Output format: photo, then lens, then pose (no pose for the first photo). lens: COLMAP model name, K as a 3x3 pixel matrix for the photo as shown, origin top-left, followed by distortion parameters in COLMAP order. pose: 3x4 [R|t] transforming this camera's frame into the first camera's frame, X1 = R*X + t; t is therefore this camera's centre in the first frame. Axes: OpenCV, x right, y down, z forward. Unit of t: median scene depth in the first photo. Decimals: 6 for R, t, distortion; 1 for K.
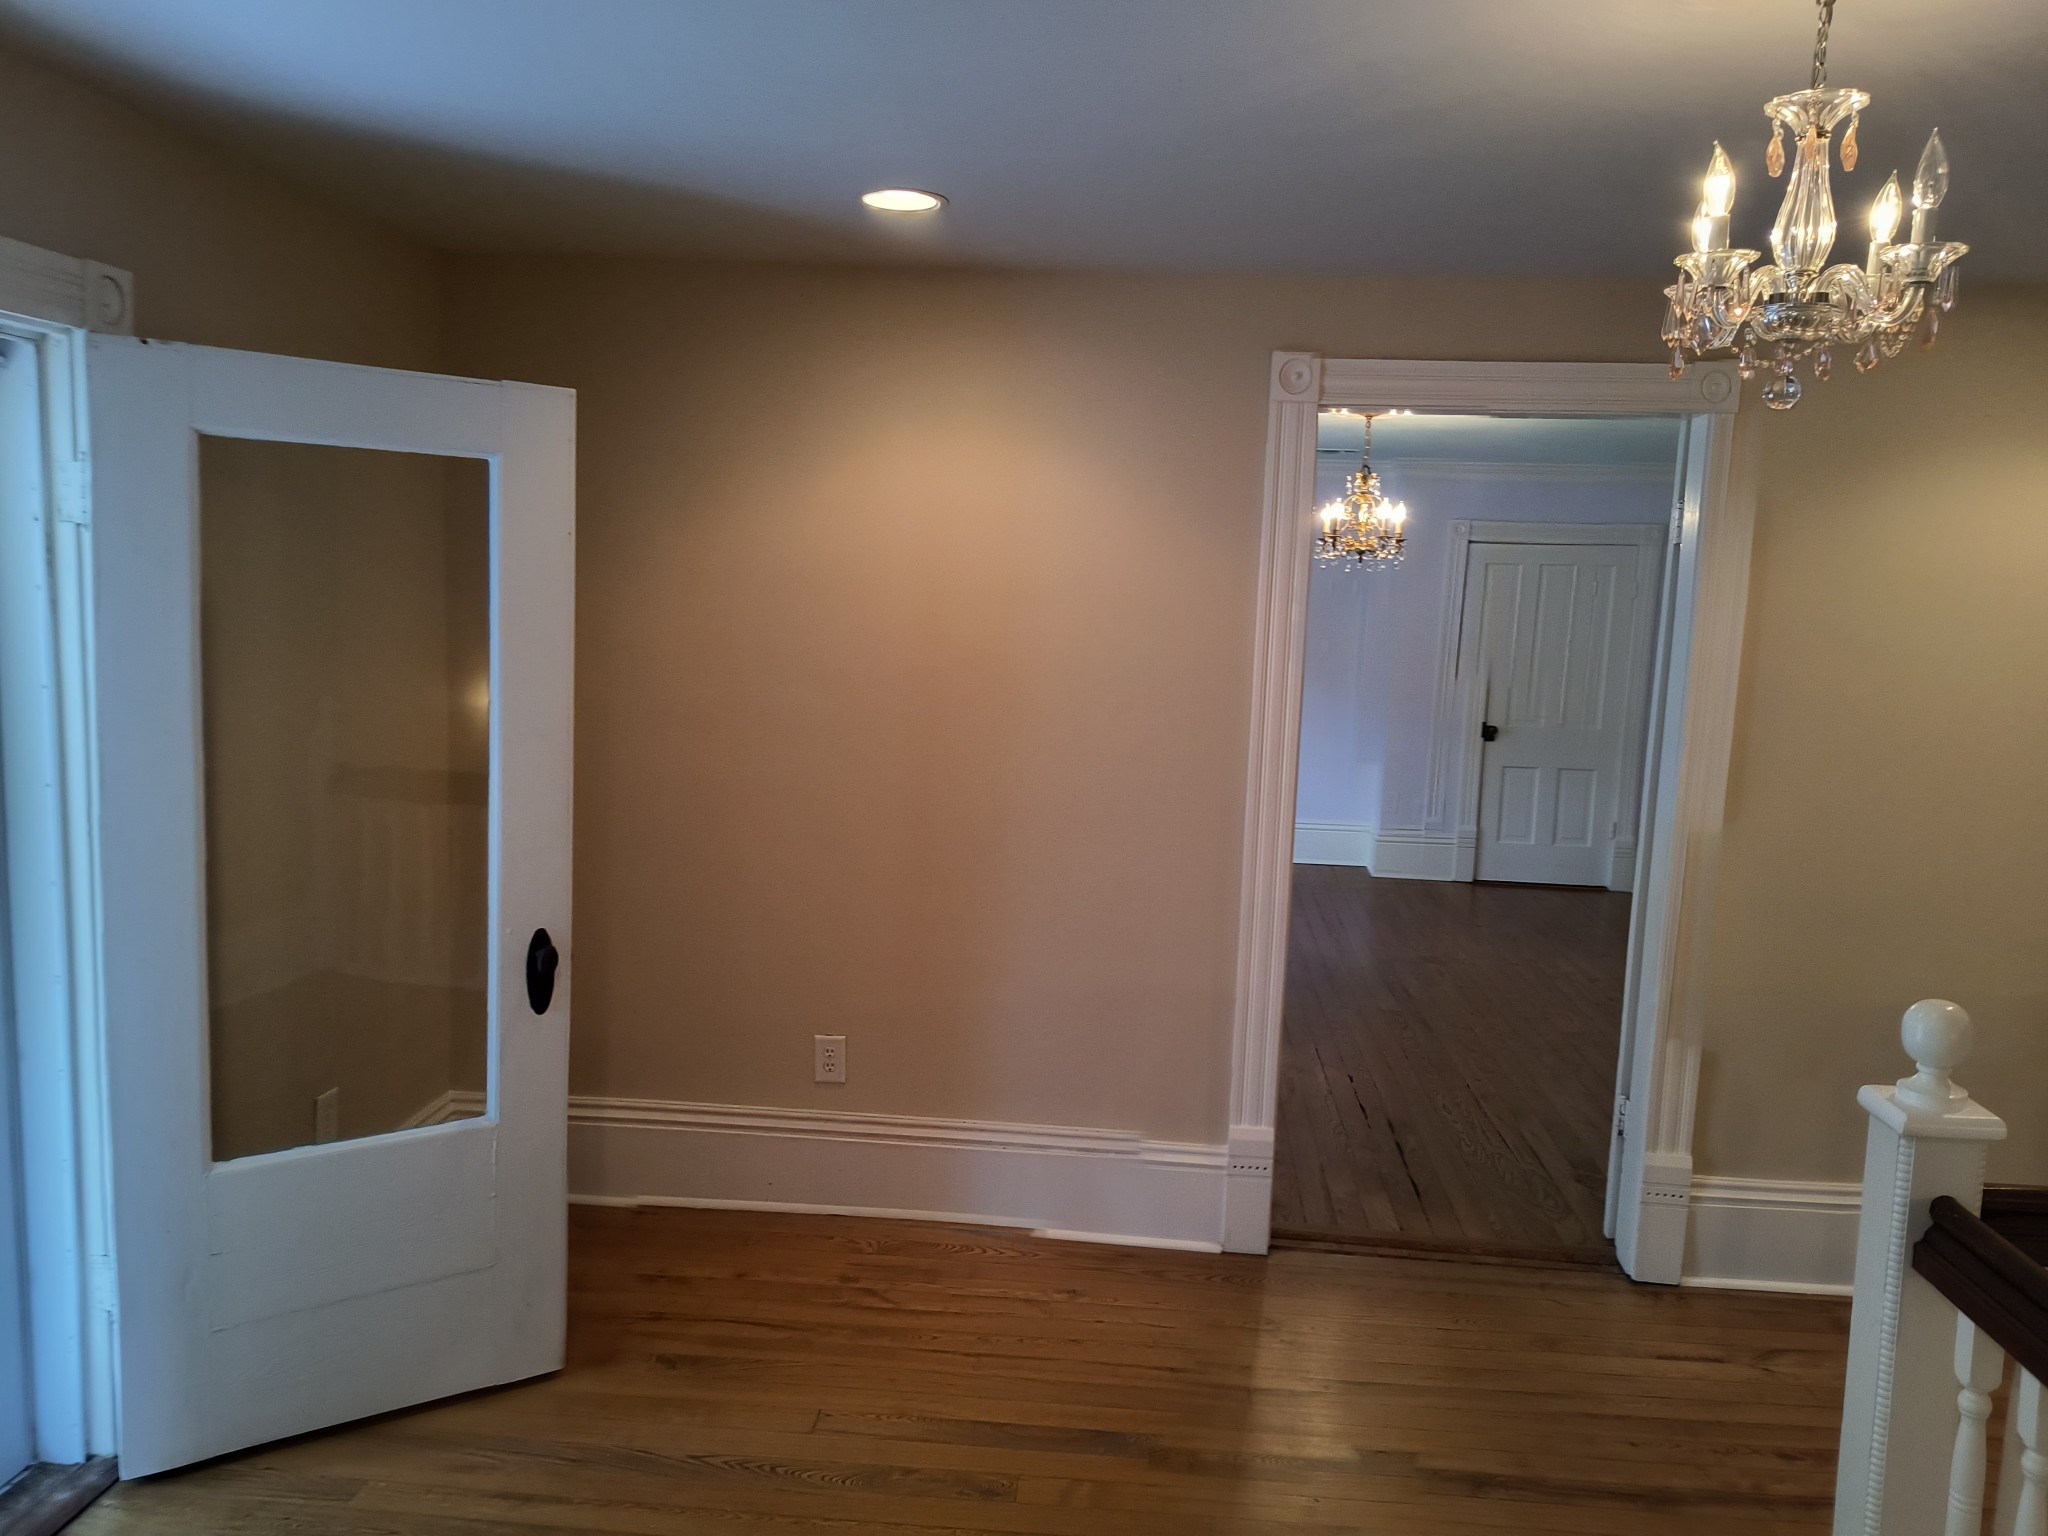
lens RADIAL K [[1431.1, 0, 1034.0], [0, 1431.1, 767.3], [0, 0, 1]] dist [0.030644, -0.021474]
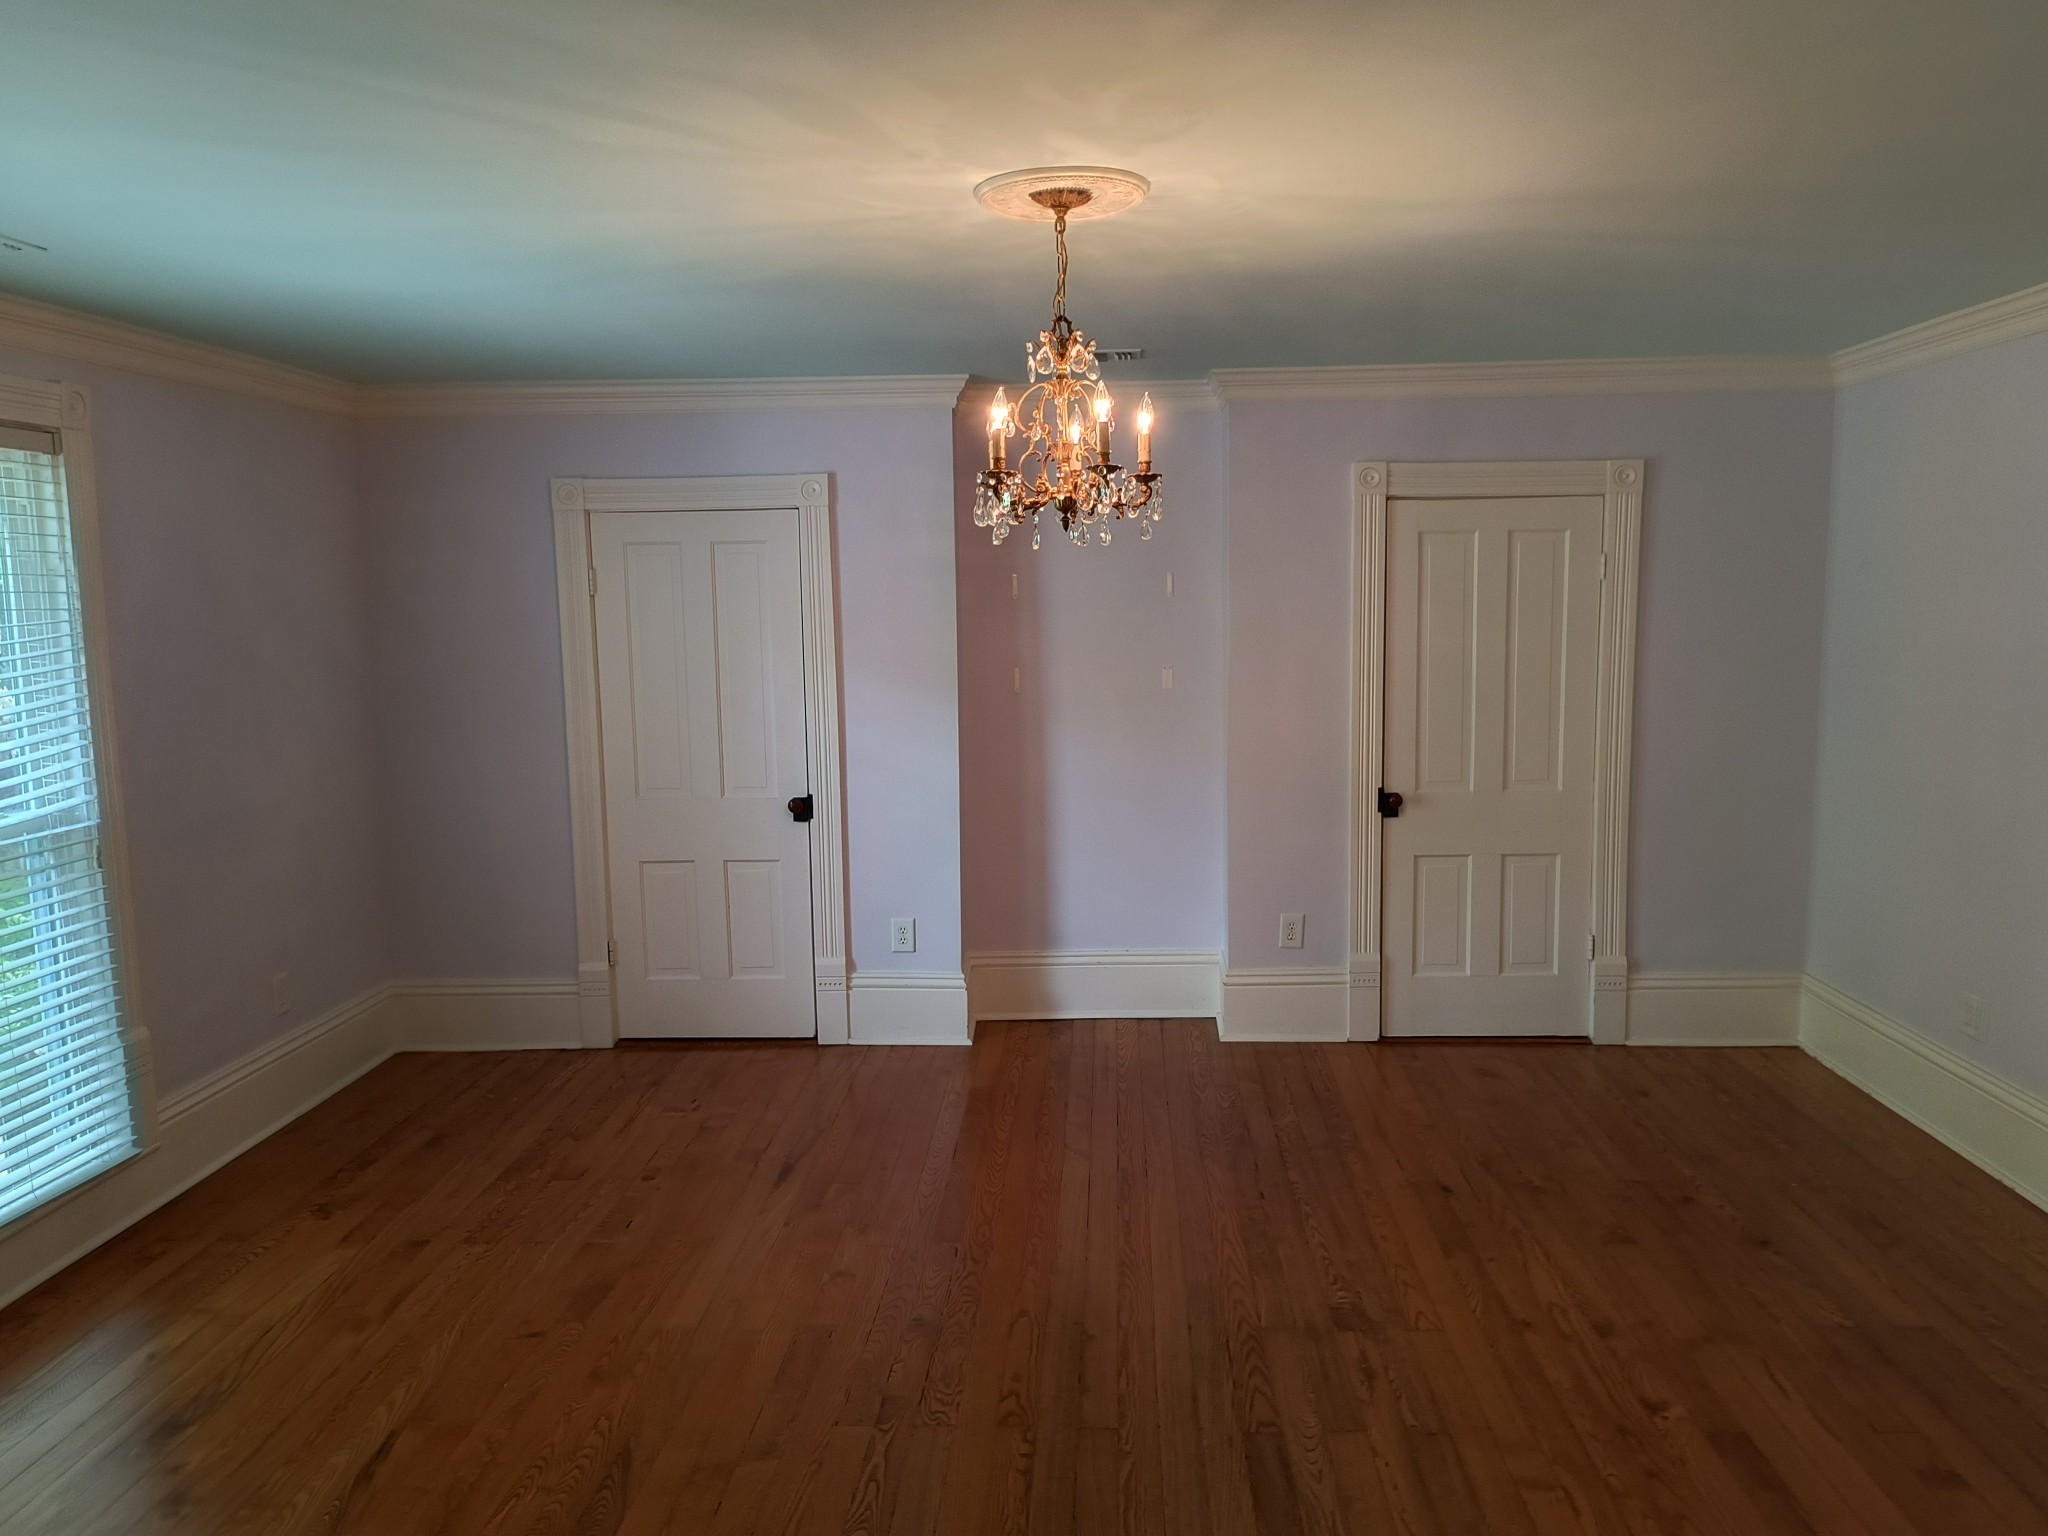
lens RADIAL K [[1431.1, 0, 1045.0], [0, 1431.1, 771.8], [0, 0, 1]] dist [0.030644, -0.021474]
pose [[0.997033, -0.057938, 0.050684, 0.135395], [0.058130, 0.998306, -0.002314, -0.045317], [-0.050464, 0.005253, 0.998712, 0.380044]]
